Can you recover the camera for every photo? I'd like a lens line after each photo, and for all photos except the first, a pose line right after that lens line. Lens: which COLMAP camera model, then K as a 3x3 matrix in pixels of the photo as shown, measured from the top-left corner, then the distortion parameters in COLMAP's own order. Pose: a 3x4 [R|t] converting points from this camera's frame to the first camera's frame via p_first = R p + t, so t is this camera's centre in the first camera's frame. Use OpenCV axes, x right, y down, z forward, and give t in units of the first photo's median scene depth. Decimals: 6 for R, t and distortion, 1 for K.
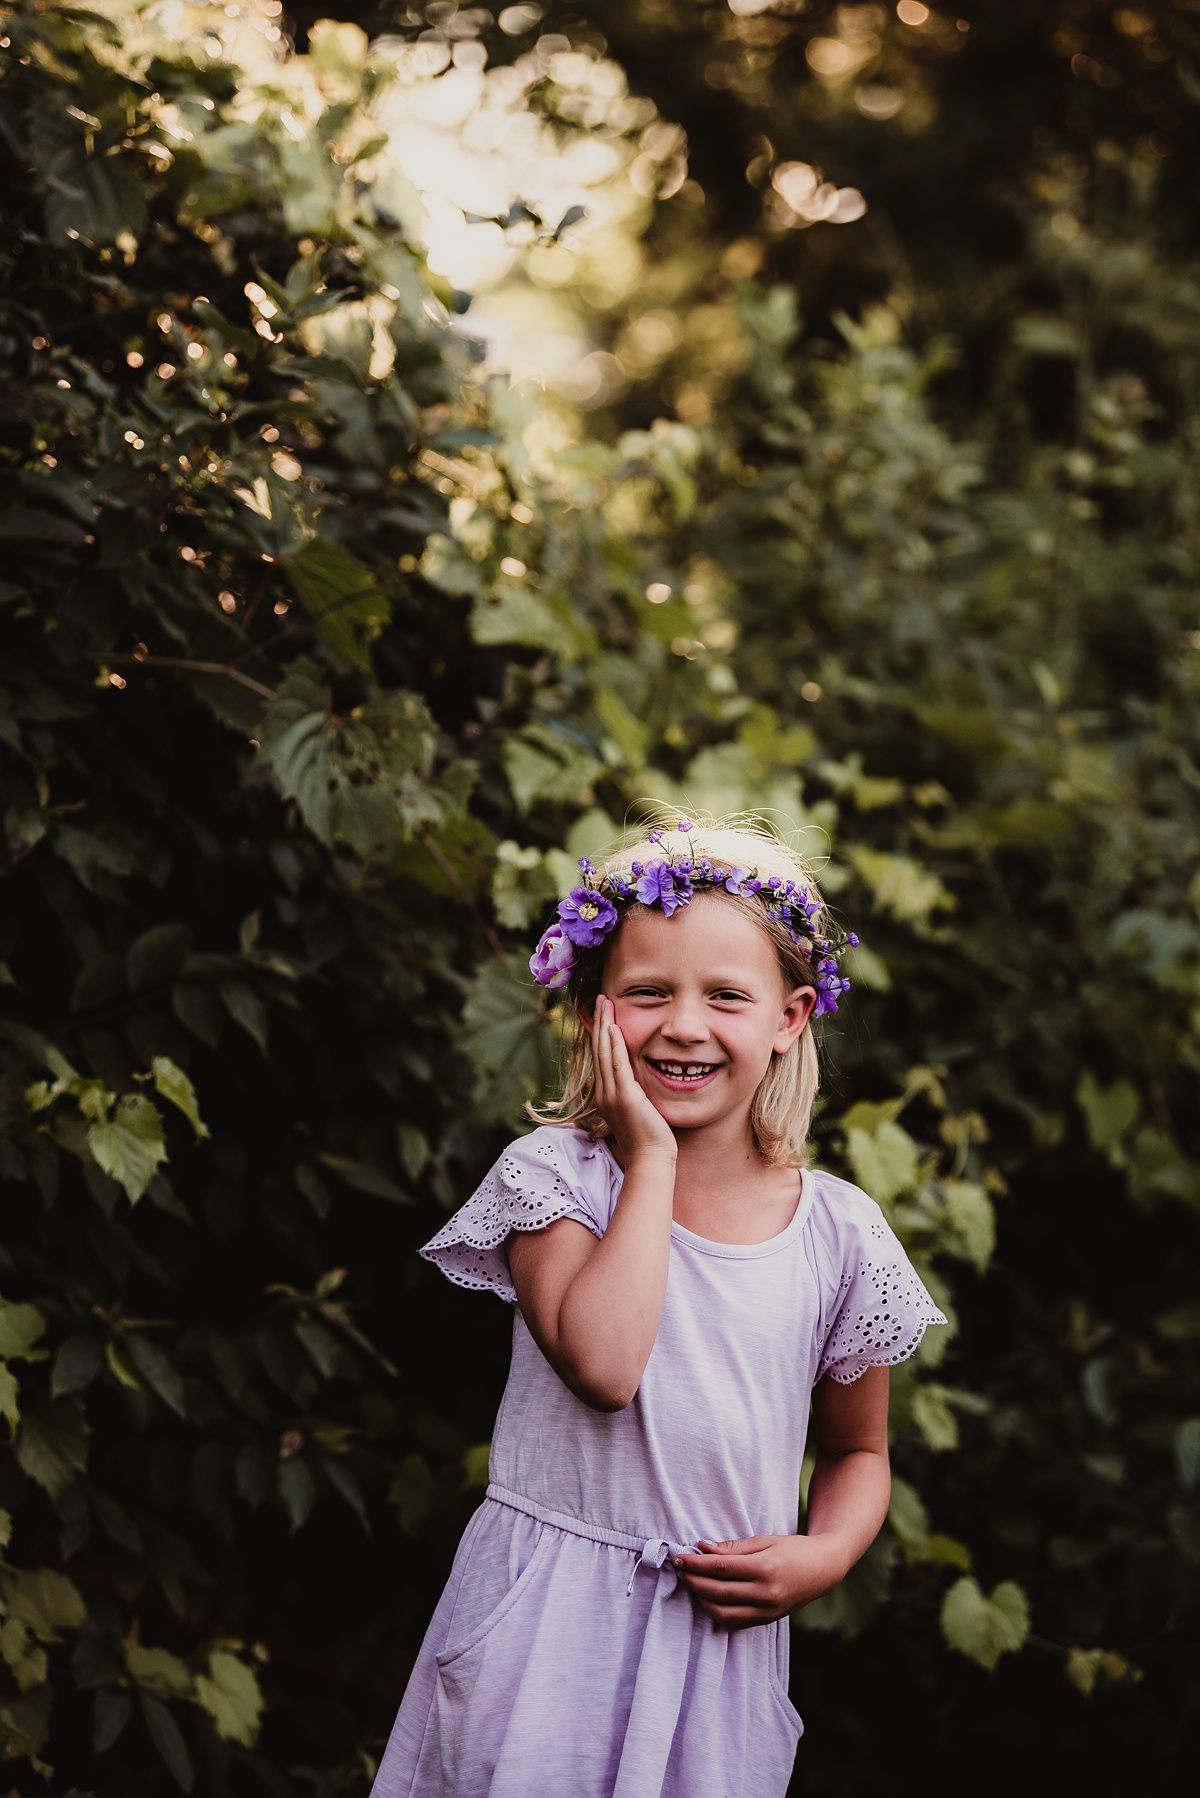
lens RADIAL K [[5681.0, 0, 635.0], [0, 5681.0, 891.6], [0, 0, 1]] dist [0.753891, -3.486372]
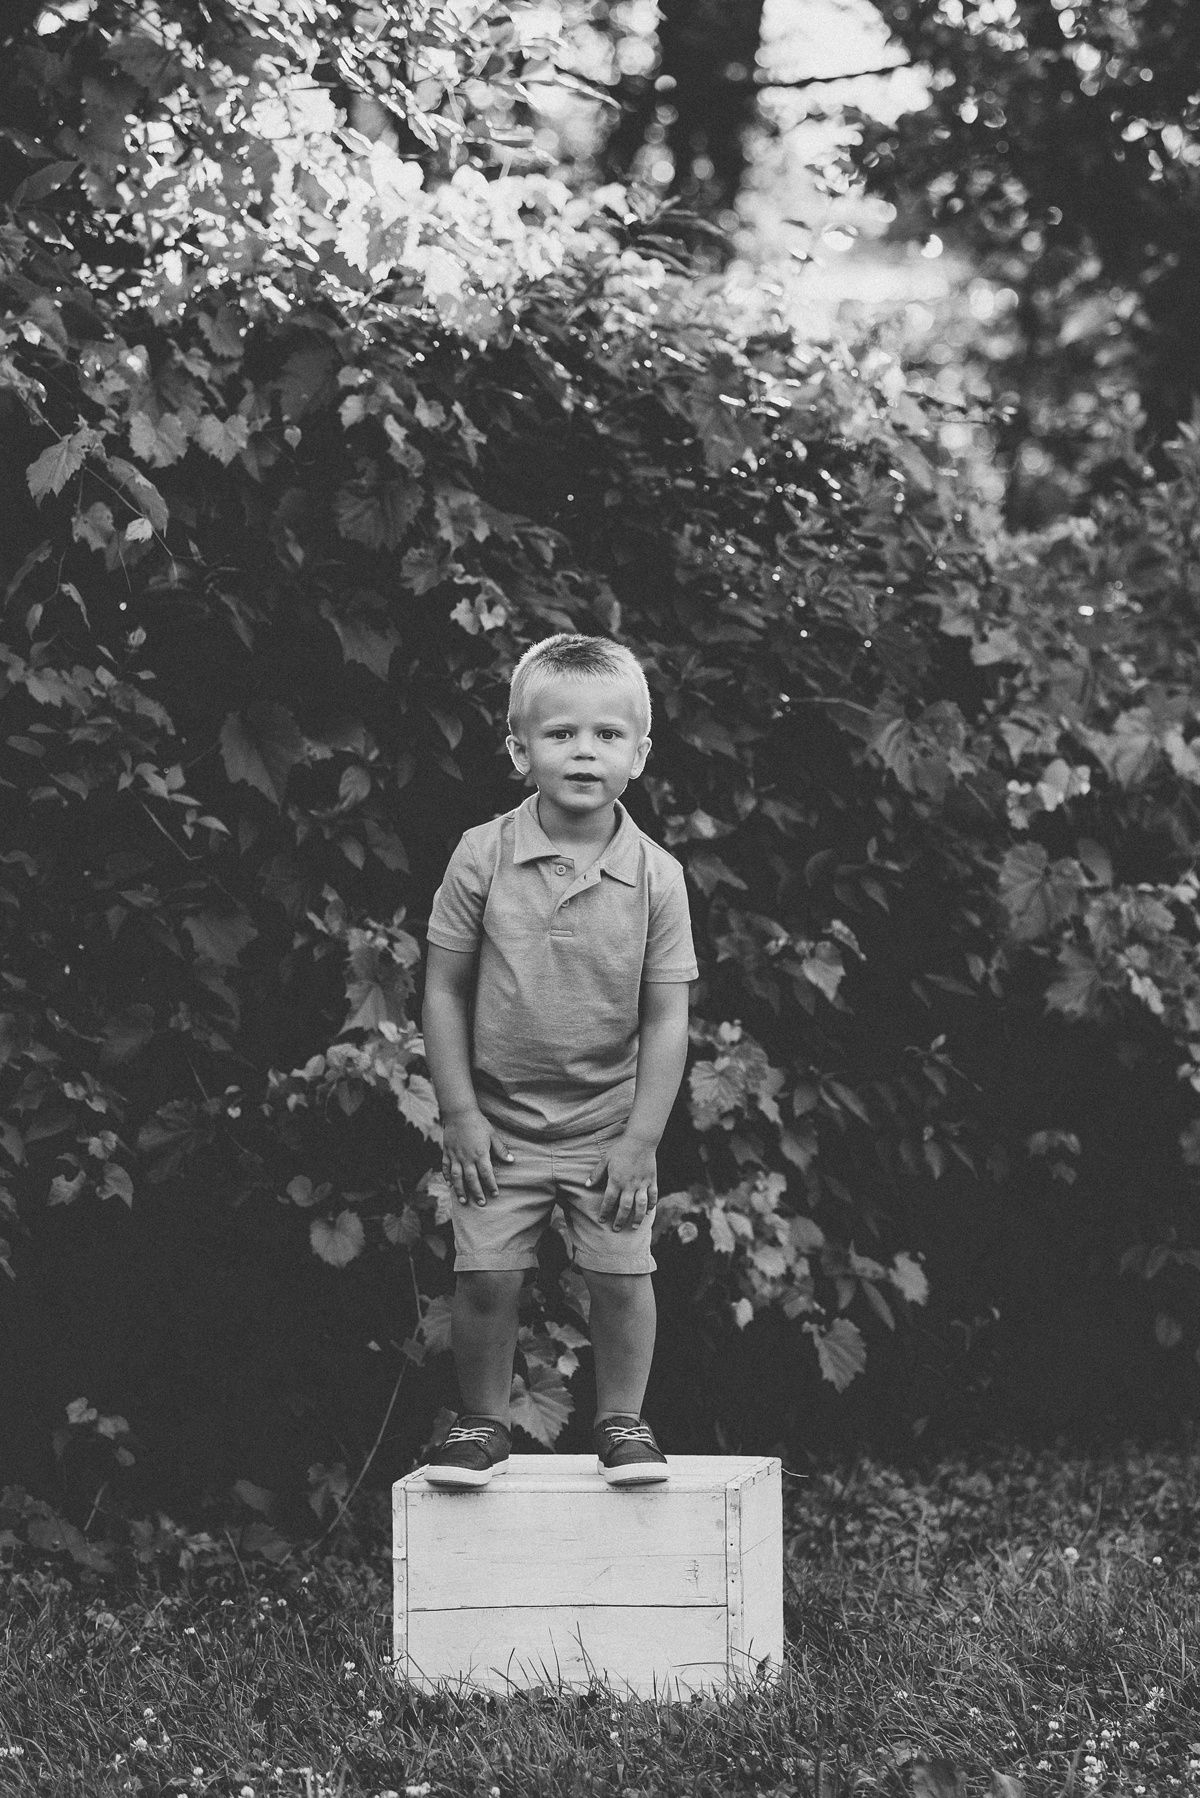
lens RADIAL K [[5703.4, 0, 600.0], [0, 5703.4, 899.0], [0, 0, 1]] dist [0.127279, 0.744366]
pose [[0.990320, -0.109226, -0.085650, -0.001724], [0.109630, 0.993972, 0.000015, 0.013451], [0.085132, -0.009404, 0.996325, -0.747141]]
